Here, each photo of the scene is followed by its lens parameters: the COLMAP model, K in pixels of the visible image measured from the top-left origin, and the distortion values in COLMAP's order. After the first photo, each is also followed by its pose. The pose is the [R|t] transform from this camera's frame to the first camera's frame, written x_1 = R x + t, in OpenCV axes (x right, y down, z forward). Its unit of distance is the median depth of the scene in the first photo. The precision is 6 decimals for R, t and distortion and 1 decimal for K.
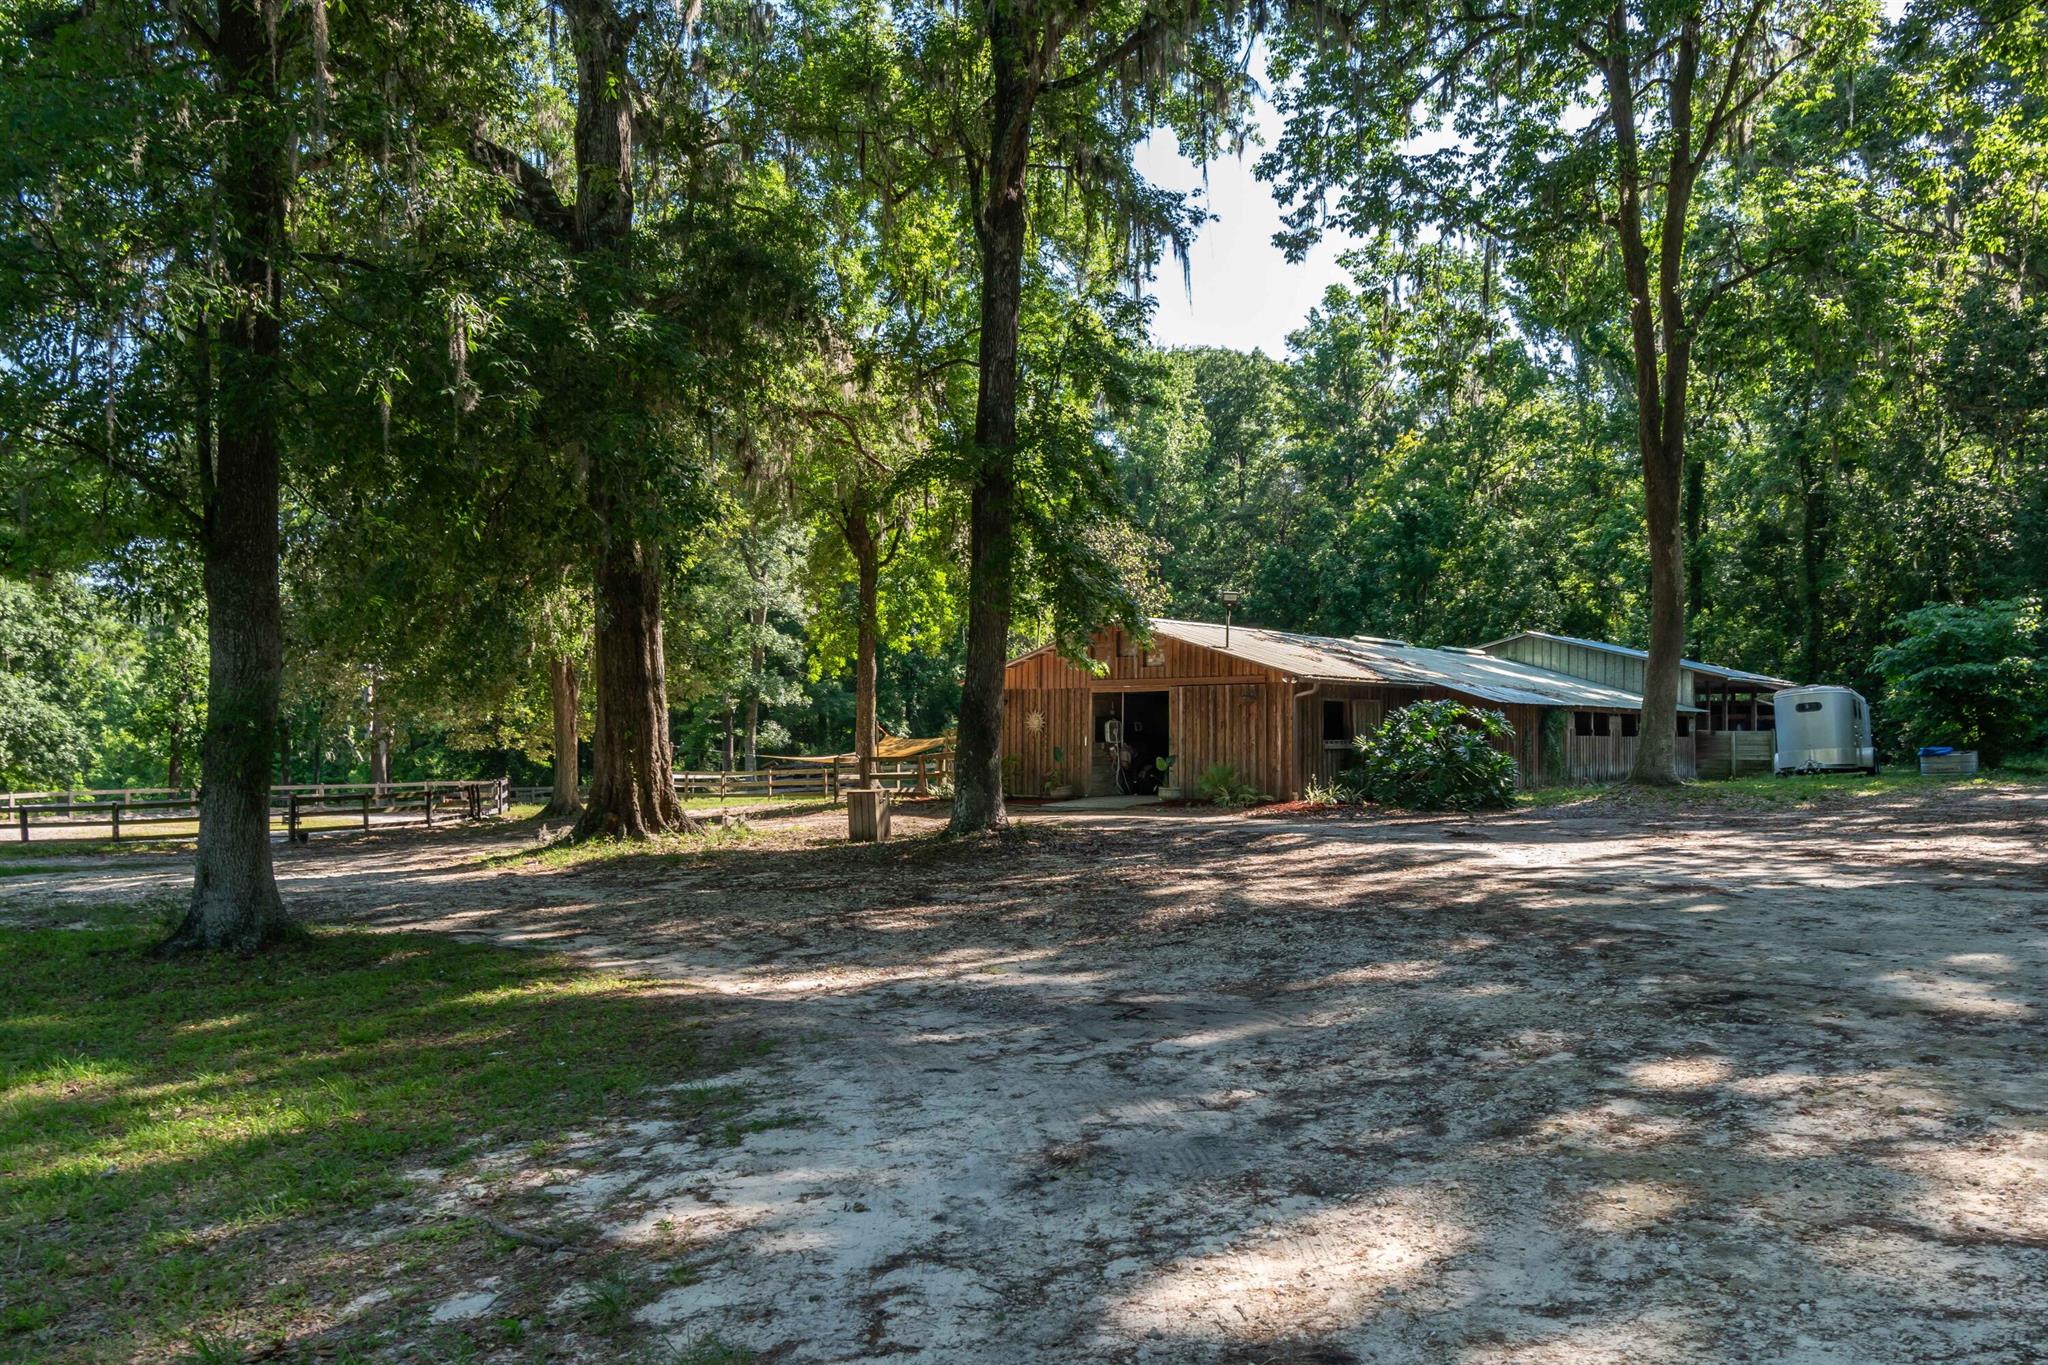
lens RADIAL K [[1389.0, 0, 1026.7], [0, 1389.0, 731.4], [0, 0, 1]] dist [-0.002022, -0.001789]
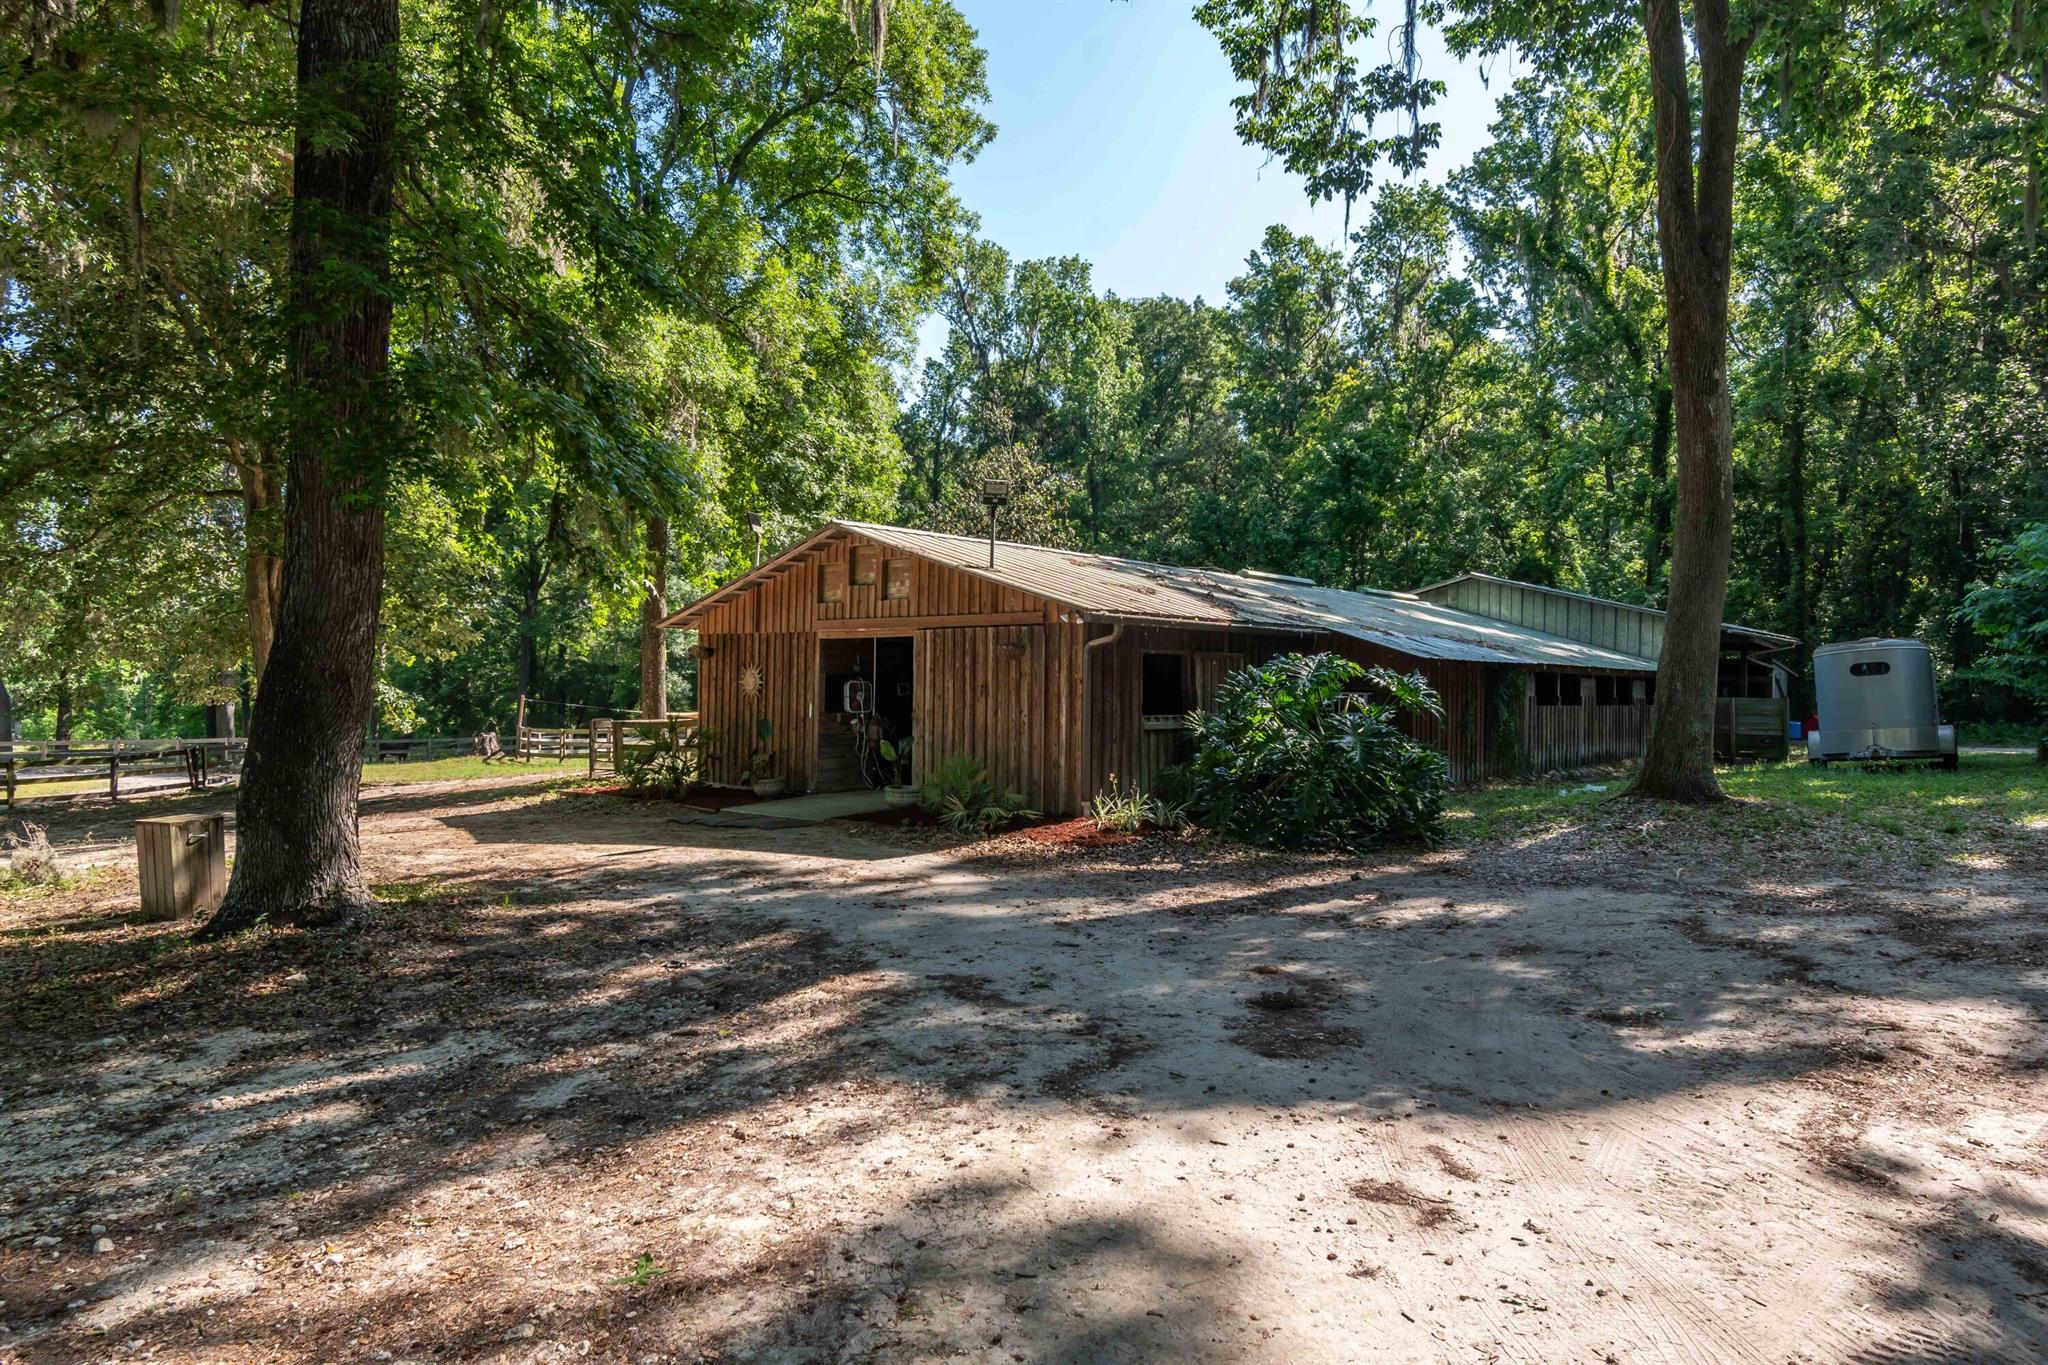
lens RADIAL K [[1186.8, 0, 1024.0], [0, 1186.8, 682.5], [0, 0, 1]] dist [0.000682, 0.000993]
pose [[0.999838, 0.008517, -0.015857, 0.072779], [-0.008492, 0.999963, 0.001630, -0.004040], [0.015870, -0.001495, 0.999873, 0.198116]]
